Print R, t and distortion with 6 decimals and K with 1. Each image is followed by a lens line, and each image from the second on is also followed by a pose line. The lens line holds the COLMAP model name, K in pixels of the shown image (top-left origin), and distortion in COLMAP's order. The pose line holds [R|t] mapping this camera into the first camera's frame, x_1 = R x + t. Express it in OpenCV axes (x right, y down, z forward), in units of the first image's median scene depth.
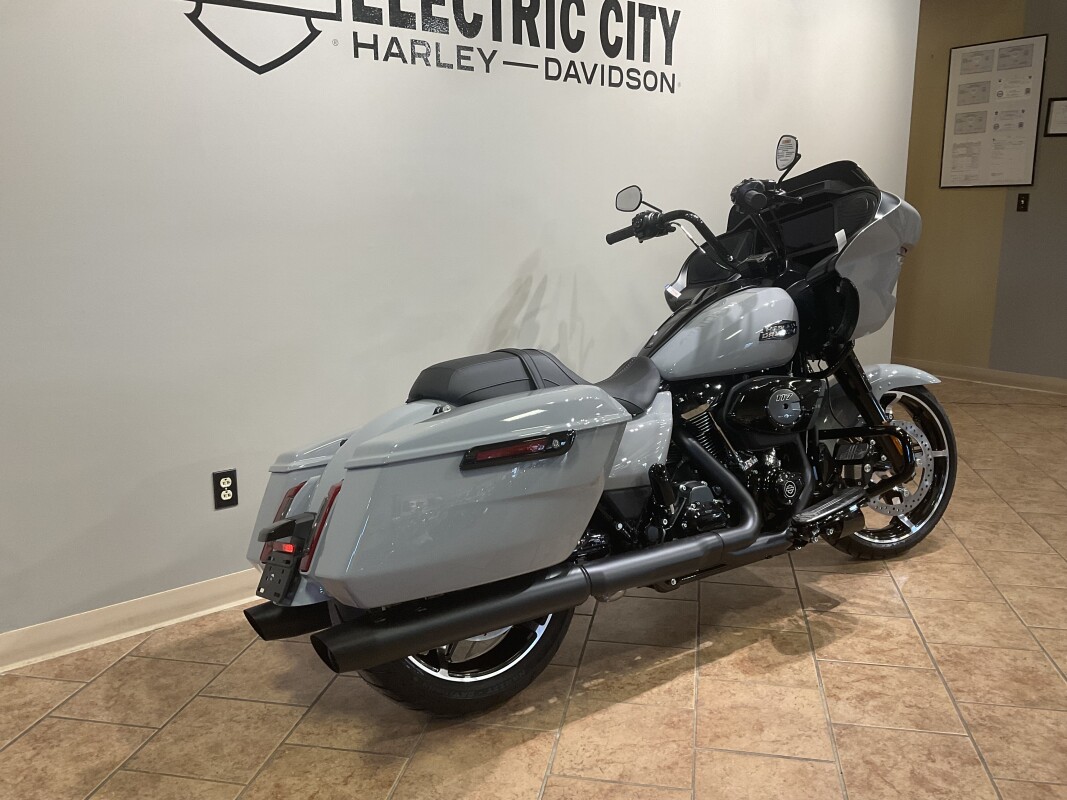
lens RADIAL K [[881.5, 0, 533.5], [0, 881.5, 400.0], [0, 0, 1]] dist [0.080160, -0.151199]
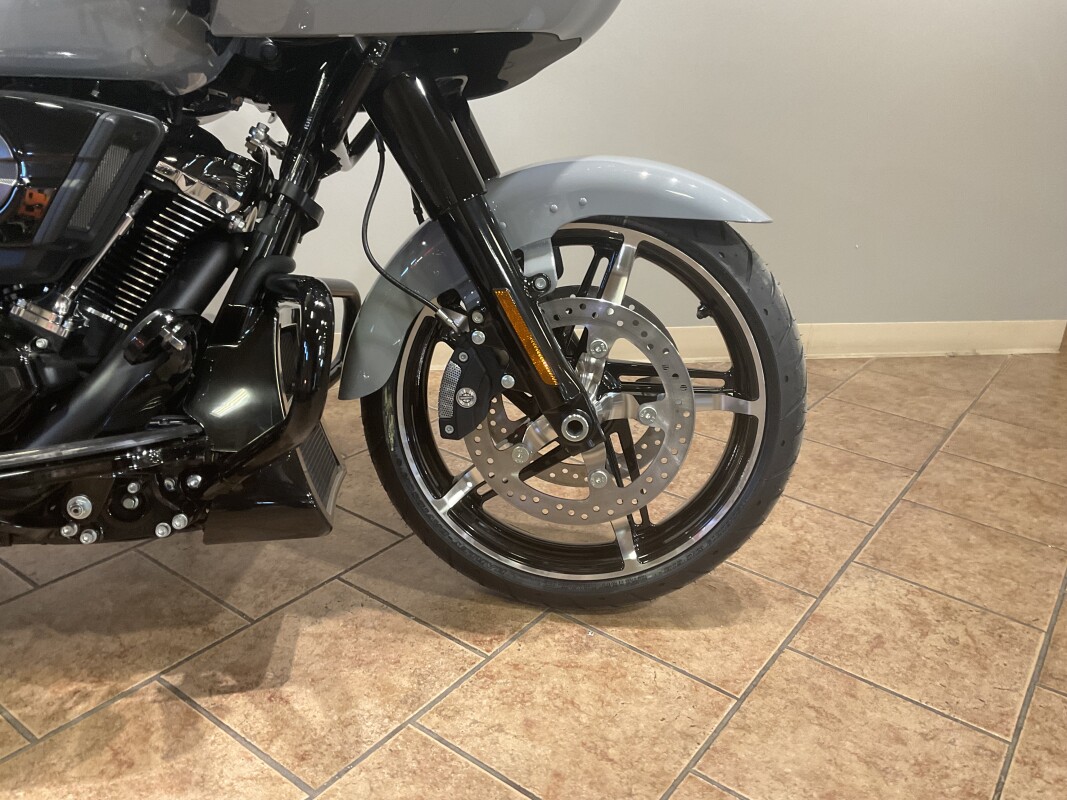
lens RADIAL K [[881.5, 0, 533.5], [0, 881.5, 400.0], [0, 0, 1]] dist [0.080160, -0.151199]
pose [[0.899843, 0.213639, -0.380317, 0.583887], [-0.150408, 0.970349, 0.189210, -0.004226], [0.409462, -0.113057, 0.905295, 0.673820]]
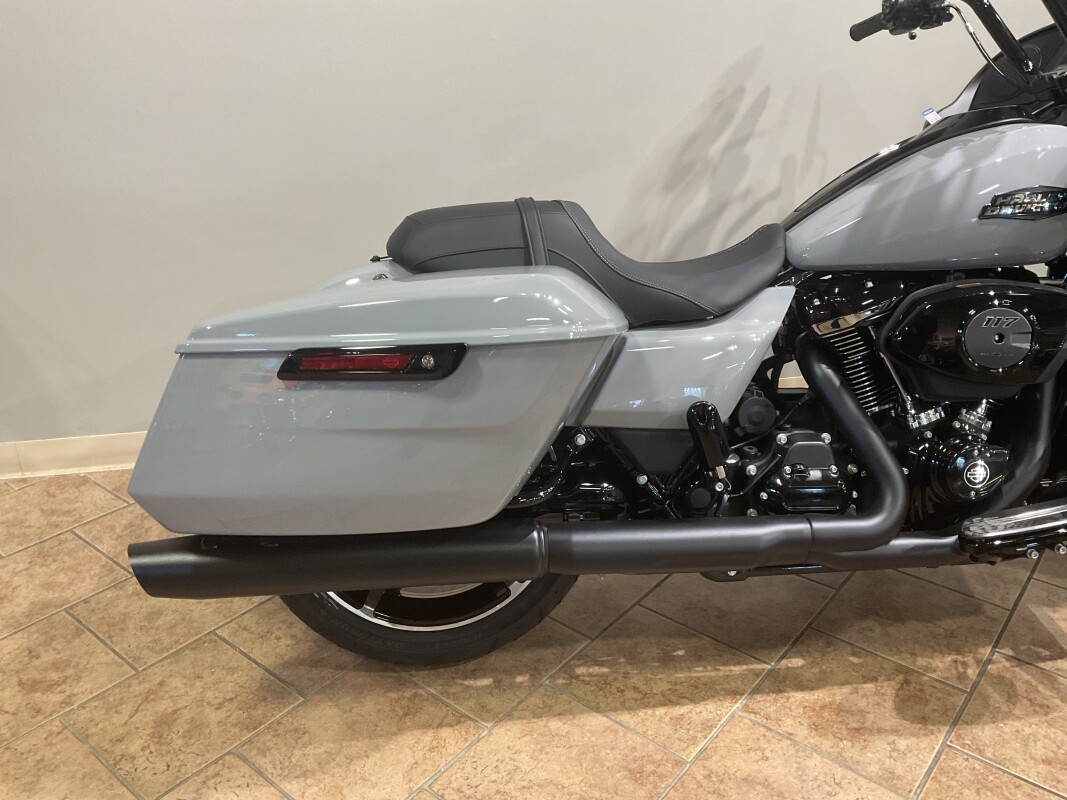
lens RADIAL K [[881.5, 0, 533.5], [0, 881.5, 400.0], [0, 0, 1]] dist [0.080160, -0.151199]
pose [[0.879434, 0.191373, -0.435857, 0.248262], [-0.097513, 0.968636, 0.228550, -0.051275], [0.465925, -0.158493, 0.870513, 0.304138]]
